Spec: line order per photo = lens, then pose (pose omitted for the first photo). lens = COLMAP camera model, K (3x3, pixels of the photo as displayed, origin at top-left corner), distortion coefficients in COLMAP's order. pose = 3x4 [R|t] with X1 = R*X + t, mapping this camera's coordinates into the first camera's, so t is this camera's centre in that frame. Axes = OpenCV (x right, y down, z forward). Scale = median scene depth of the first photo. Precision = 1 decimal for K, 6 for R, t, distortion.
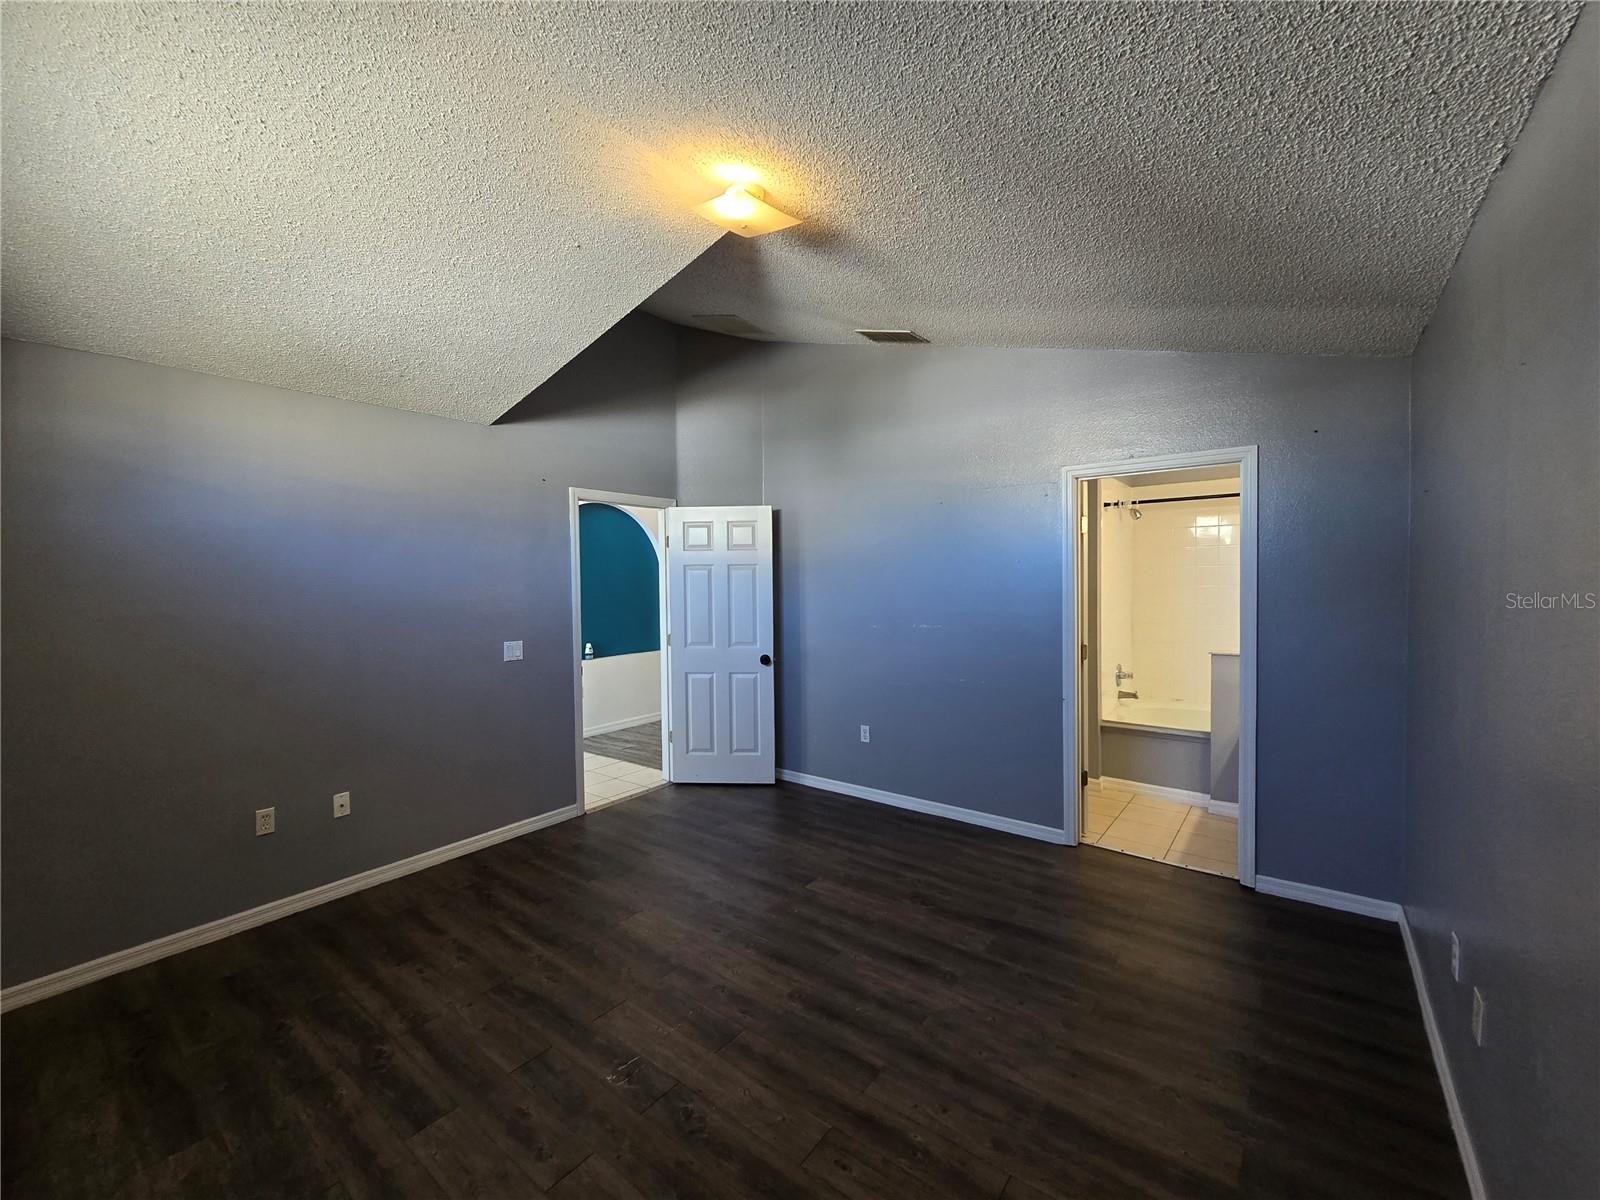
lens RADIAL K [[655.1, 0, 794.4], [0, 655.1, 596.5], [0, 0, 1]] dist [-0.002595, -0.000292]
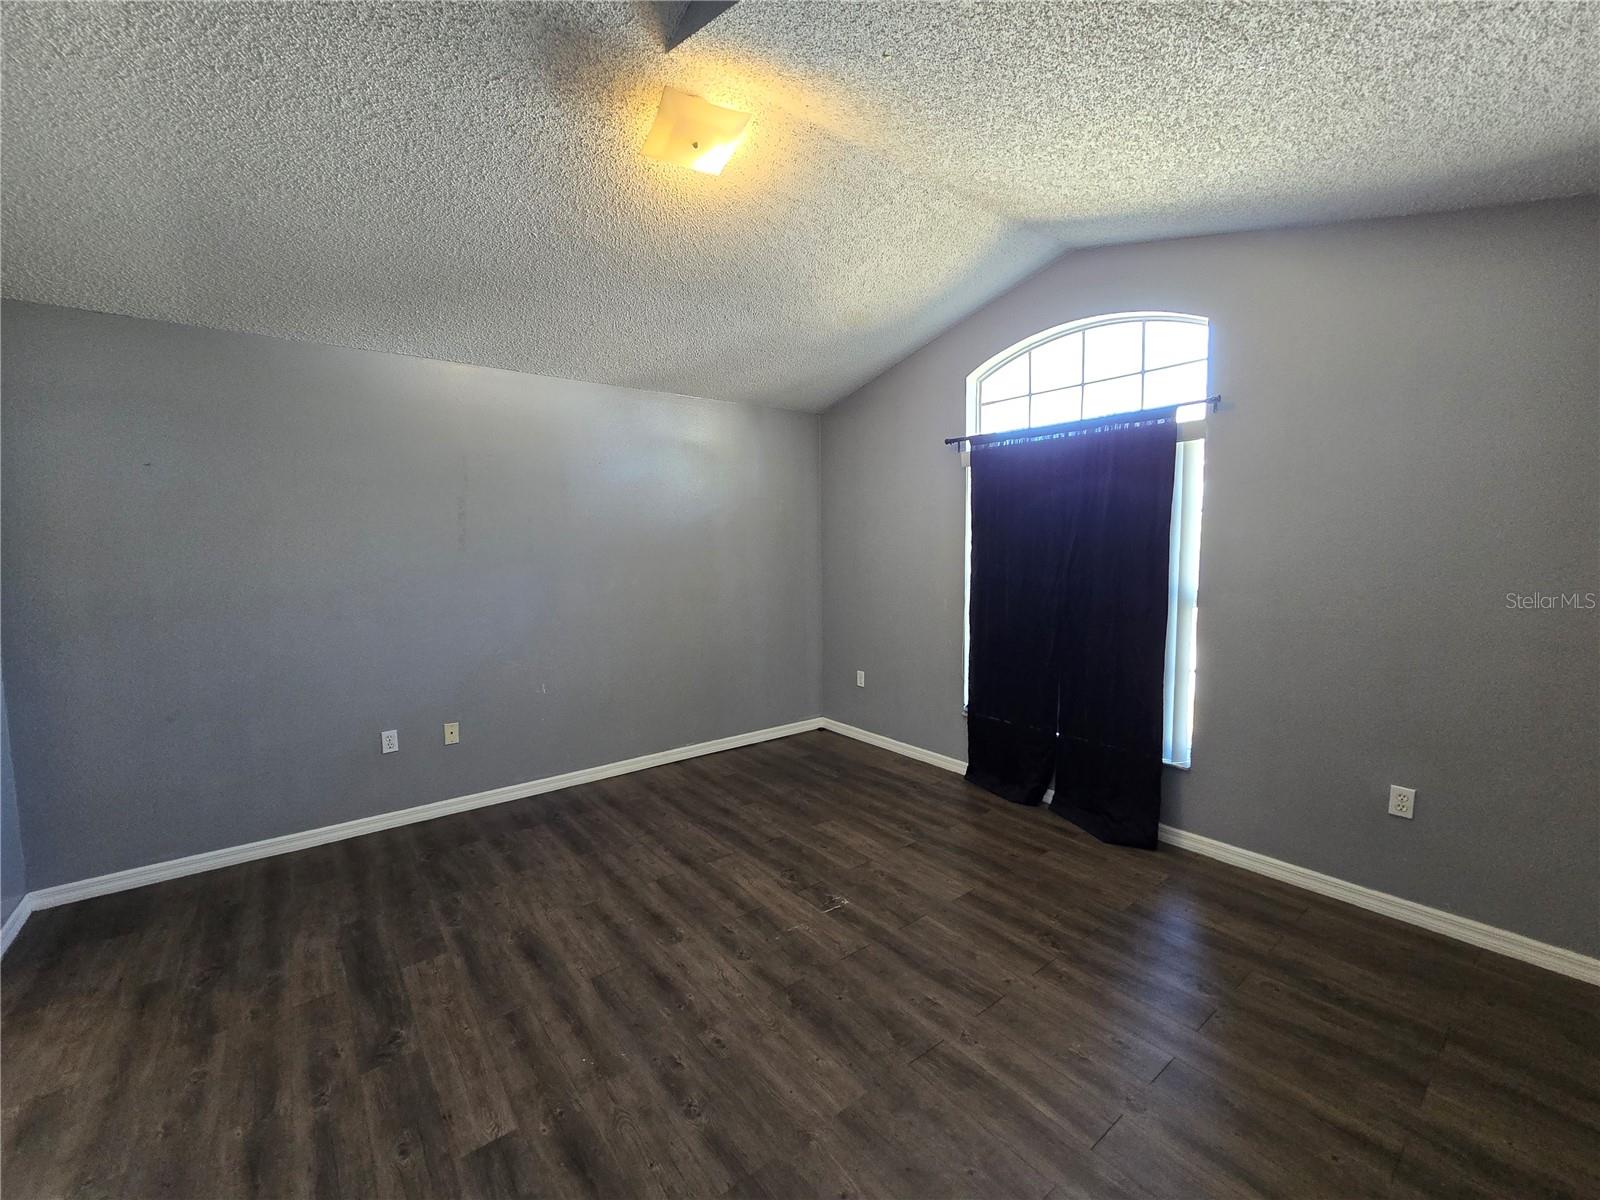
lens RADIAL K [[655.1, 0, 794.4], [0, 655.1, 596.5], [0, 0, 1]] dist [-0.002595, -0.000292]
pose [[-0.967985, 0.003040, 0.250988, -0.444069], [0.031057, 0.993694, 0.107742, -0.017664], [-0.249078, 0.112088, -0.961975, 1.919926]]
